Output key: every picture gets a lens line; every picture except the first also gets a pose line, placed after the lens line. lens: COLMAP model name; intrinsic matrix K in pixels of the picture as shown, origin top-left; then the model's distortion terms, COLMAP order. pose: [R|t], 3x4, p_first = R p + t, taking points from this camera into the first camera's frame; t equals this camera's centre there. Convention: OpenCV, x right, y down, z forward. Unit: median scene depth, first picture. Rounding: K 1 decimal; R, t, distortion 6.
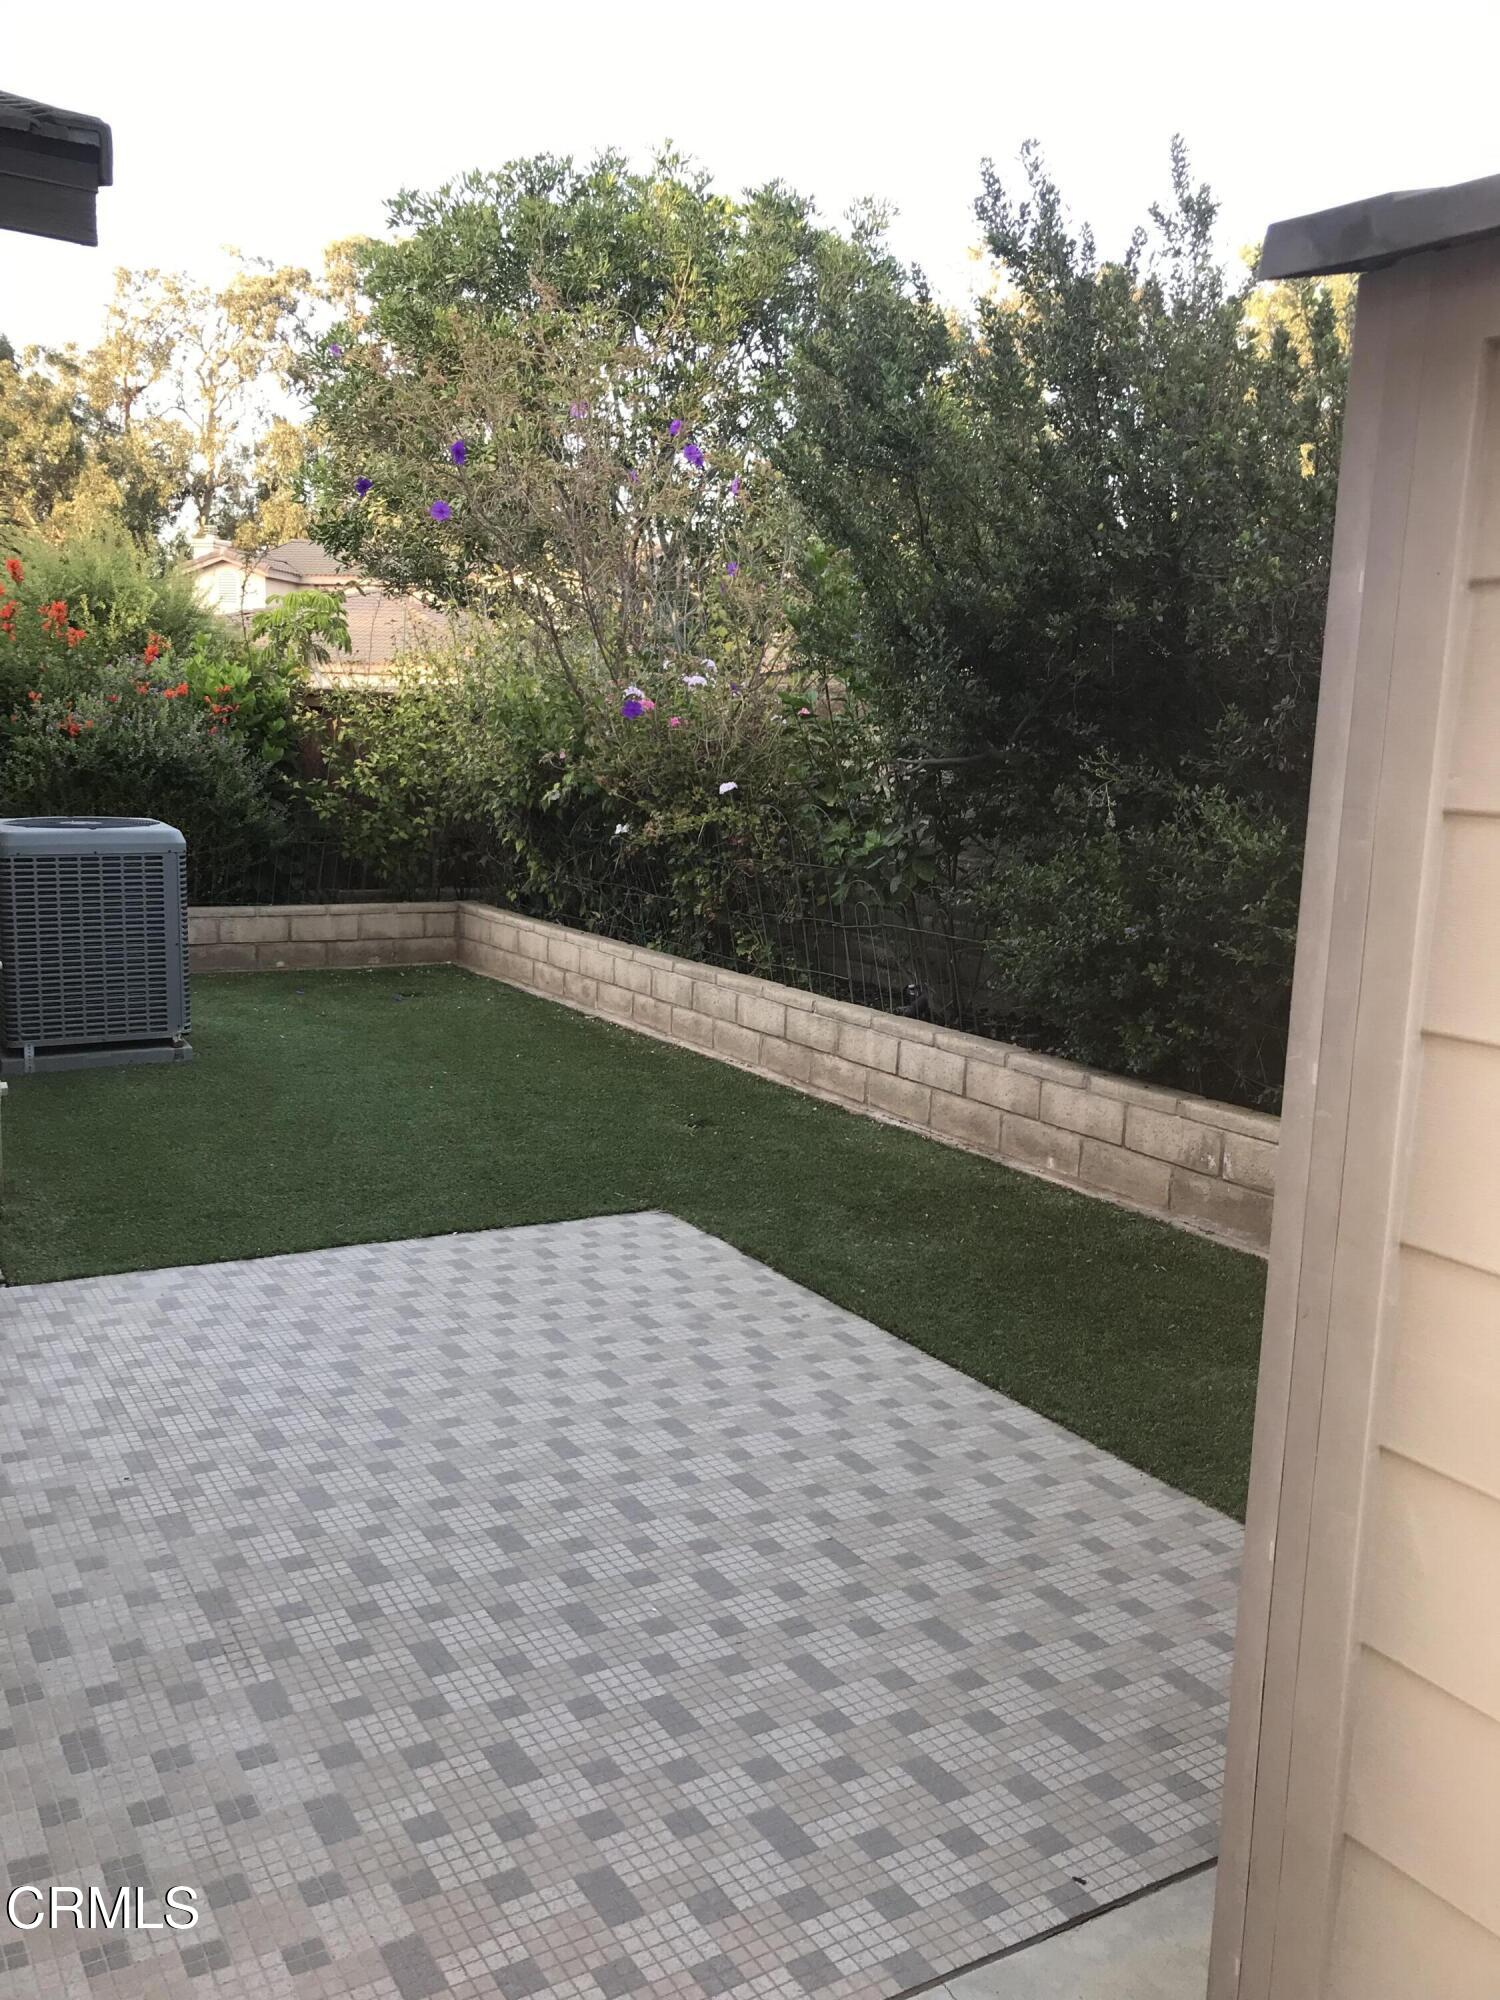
lens RADIAL K [[1645.8, 0, 749.2], [0, 1645.8, 989.4], [0, 0, 1]] dist [0.033452, -0.011073]
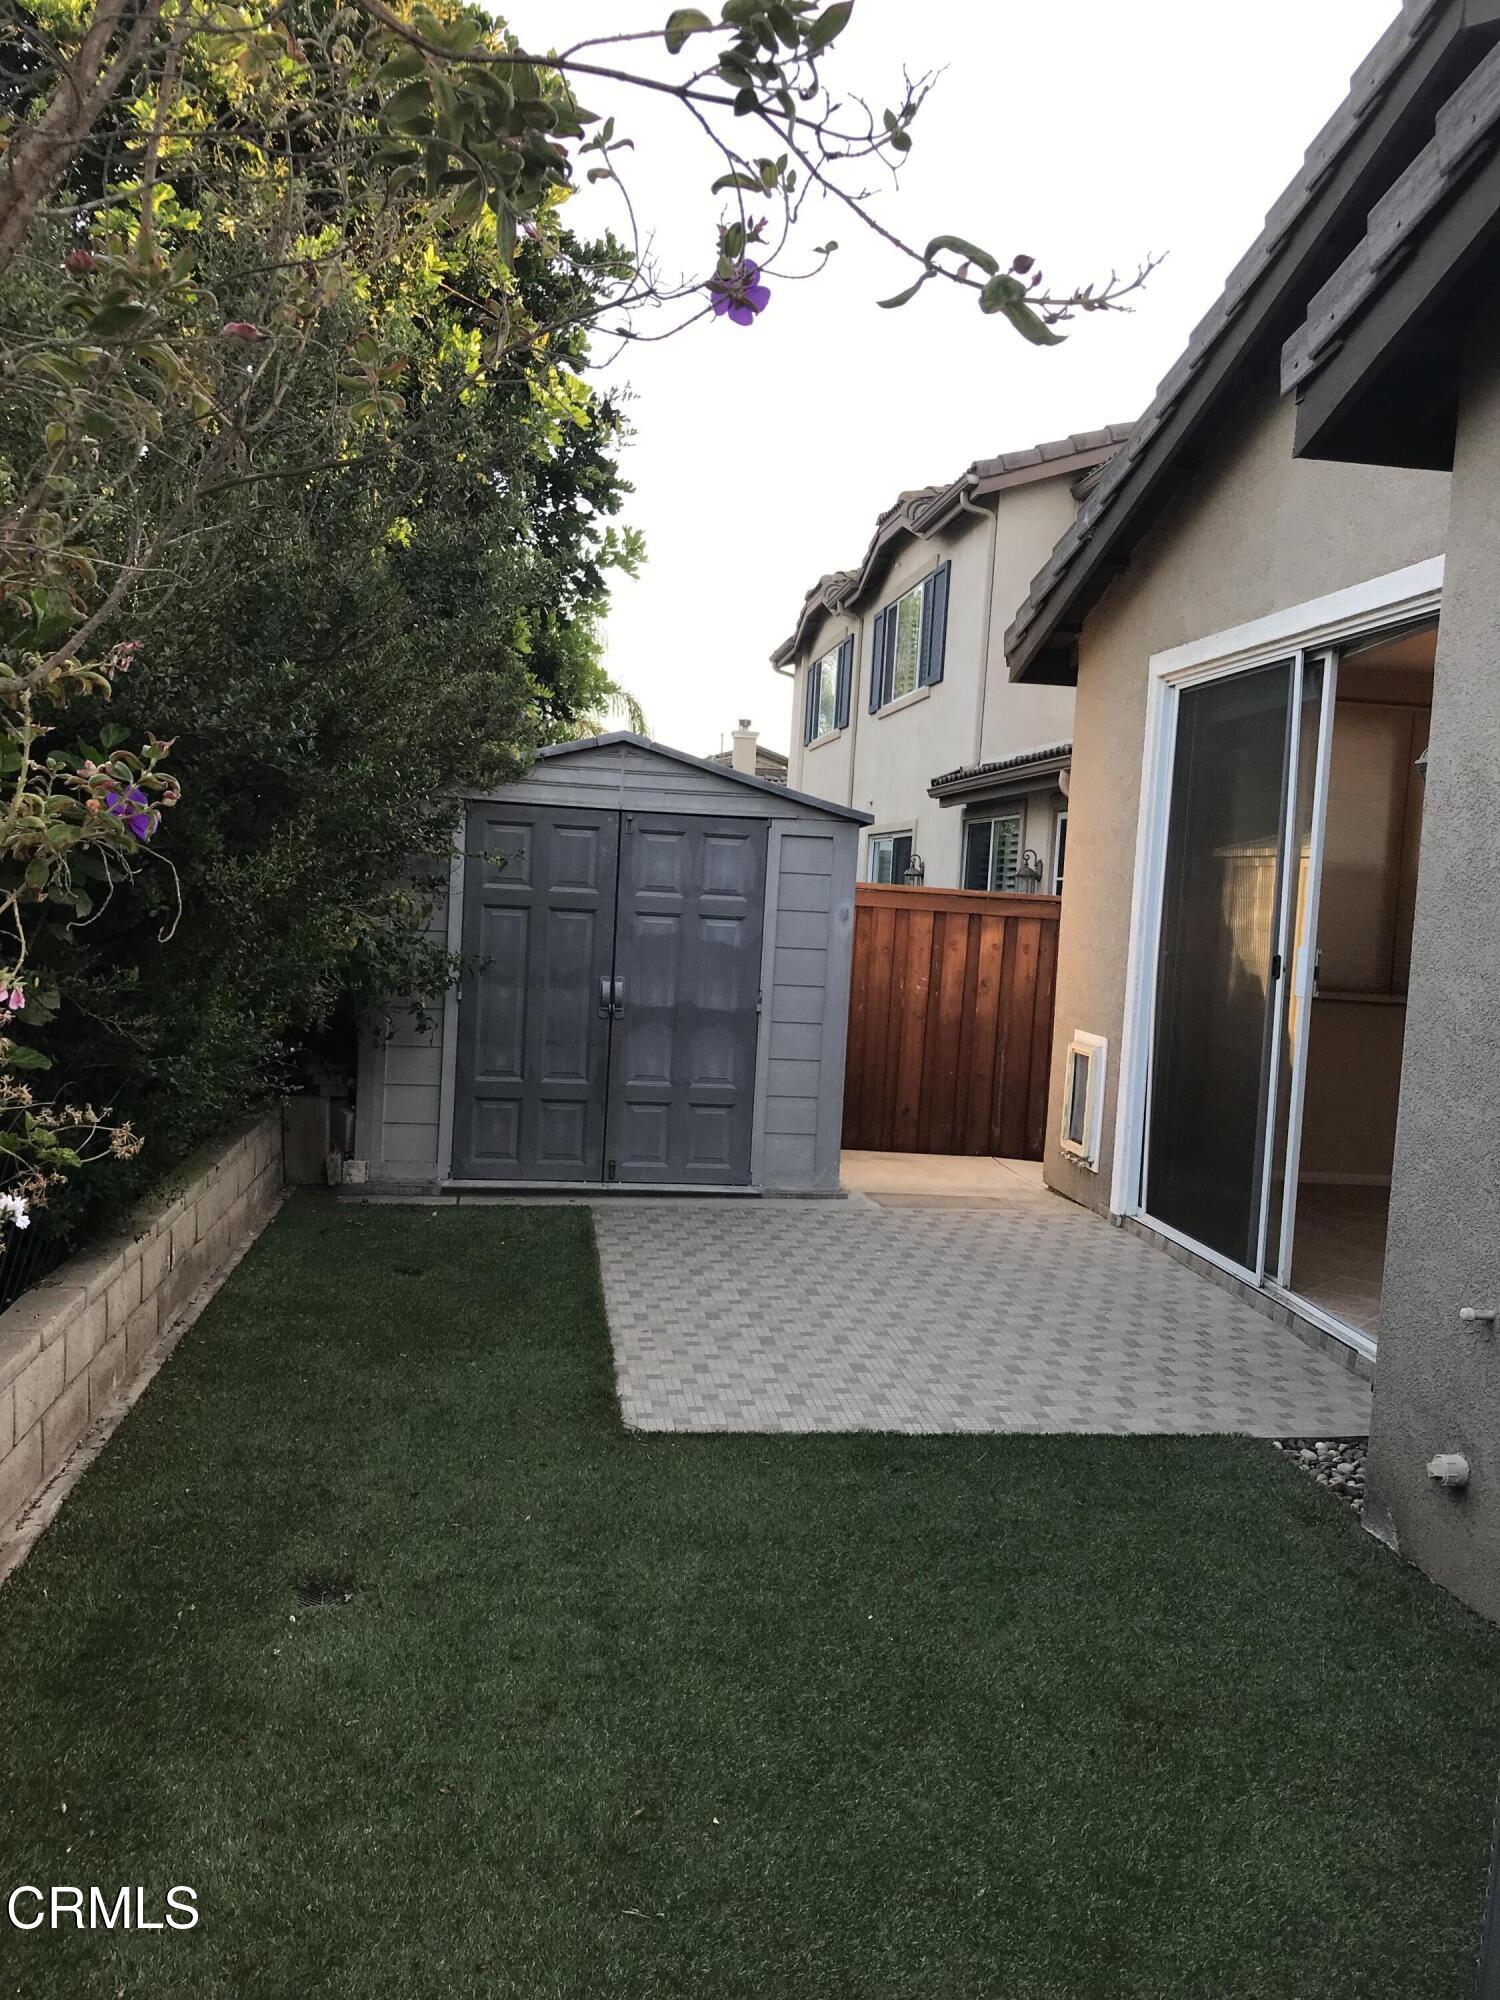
lens RADIAL K [[1645.8, 0, 749.2], [0, 1645.8, 989.4], [0, 0, 1]] dist [0.033452, -0.011073]
pose [[-0.909923, -0.114719, 0.398597, -0.510417], [-0.026175, 0.974957, 0.220846, -0.344731], [-0.413950, 0.190519, -0.890139, 1.991092]]
